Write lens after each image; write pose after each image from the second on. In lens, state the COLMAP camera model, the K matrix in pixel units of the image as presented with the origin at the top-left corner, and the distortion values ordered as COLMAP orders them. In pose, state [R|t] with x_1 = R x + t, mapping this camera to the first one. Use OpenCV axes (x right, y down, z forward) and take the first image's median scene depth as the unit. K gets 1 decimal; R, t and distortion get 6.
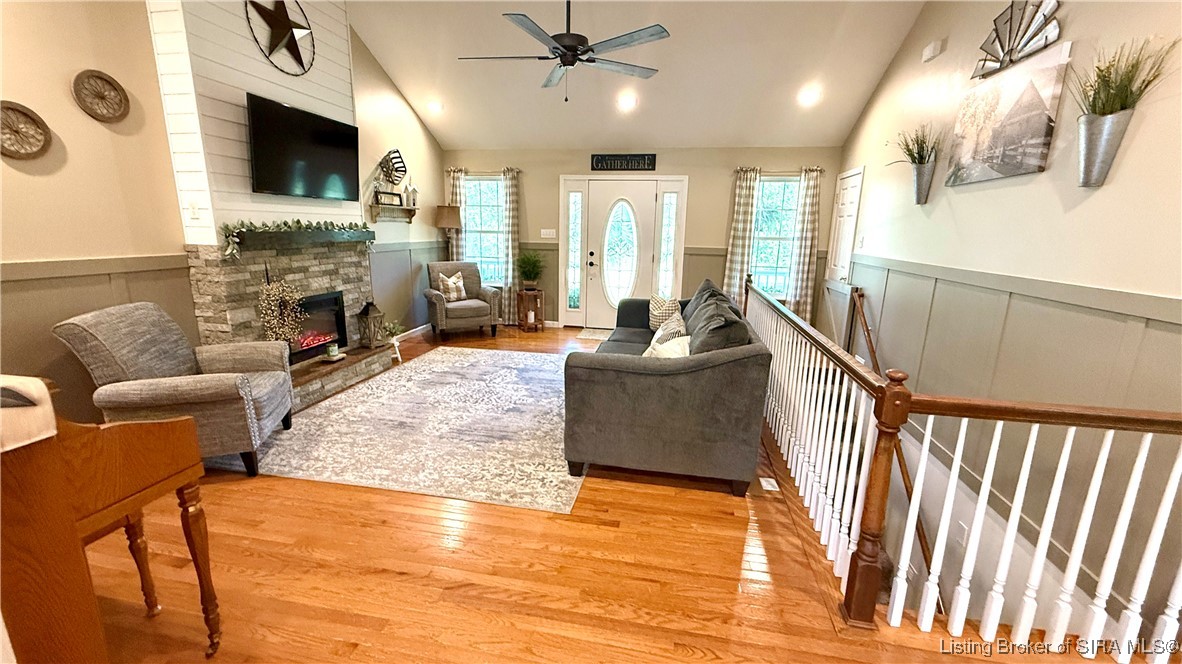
lens RADIAL K [[470.8, 0, 588.4], [0, 470.8, 332.5], [0, 0, 1]] dist [-0.001853, 0.000698]
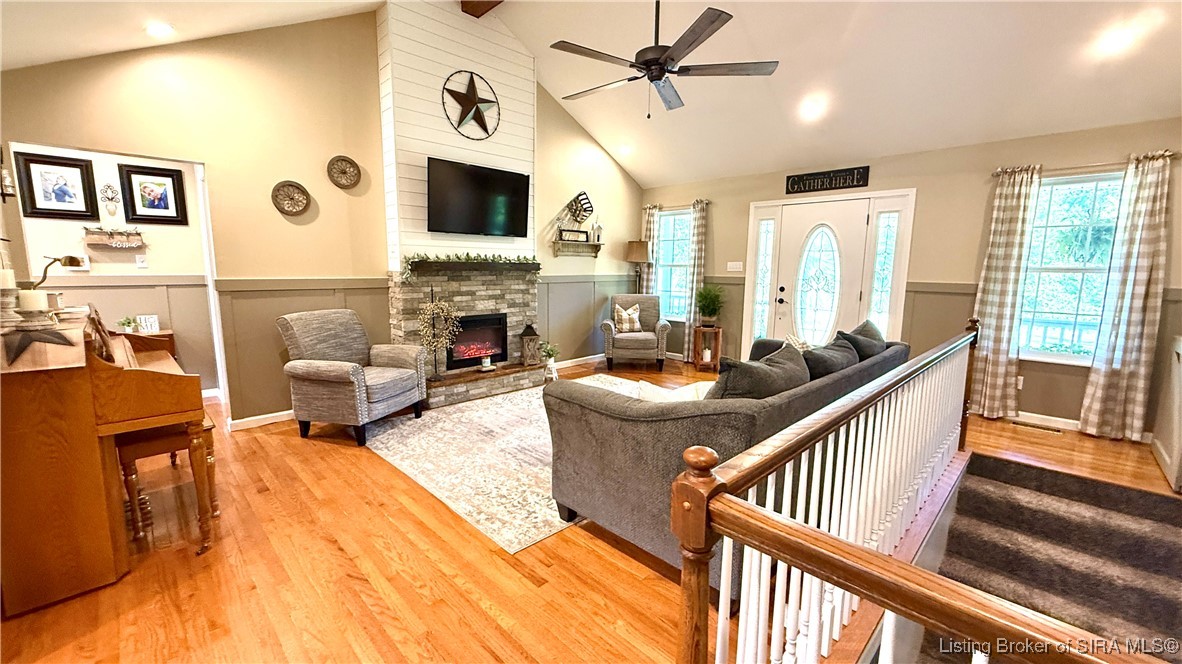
lens RADIAL K [[470.8, 0, 587.7], [0, 470.8, 331.9], [0, 0, 1]] dist [-0.001853, 0.000698]
pose [[0.821971, 0.068083, -0.565445, 0.300913], [-0.118122, 0.991620, -0.052312, -0.005066], [0.557145, 0.109790, 0.823125, 0.153214]]
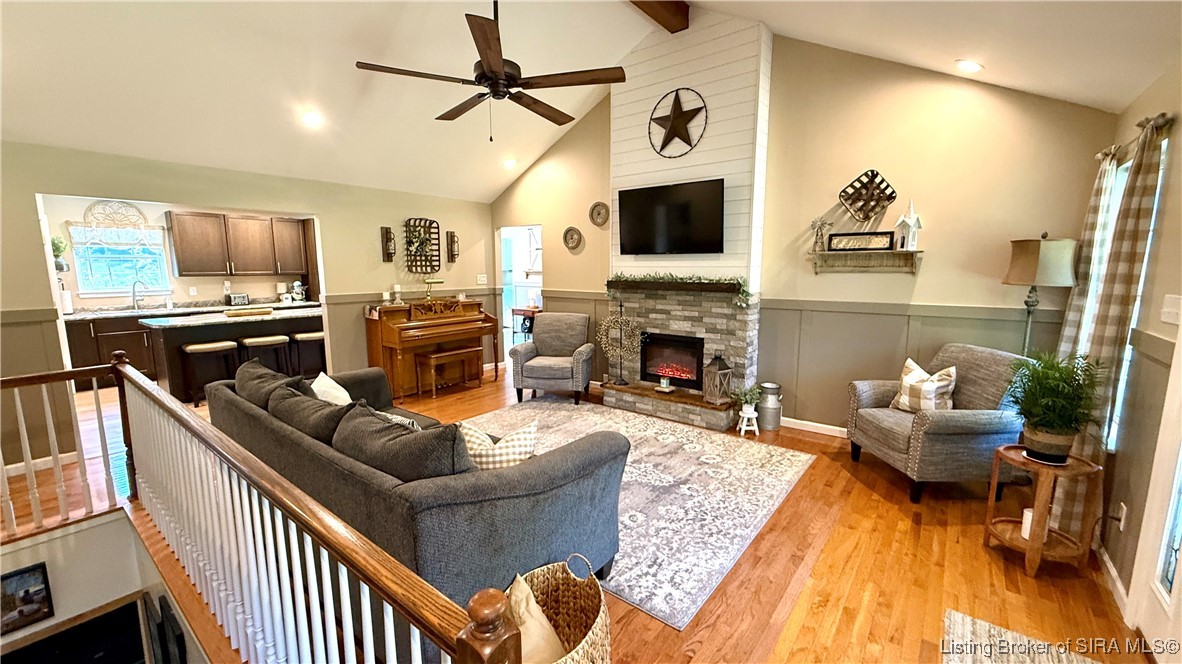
lens RADIAL K [[470.8, 0, 587.6], [0, 470.8, 332.8], [0, 0, 1]] dist [-0.001853, 0.000698]
pose [[-0.464284, 0.109137, -0.878937, 0.507377], [-0.198546, 0.954297, 0.223374, -0.278411], [0.863146, 0.278218, -0.421396, 1.195525]]
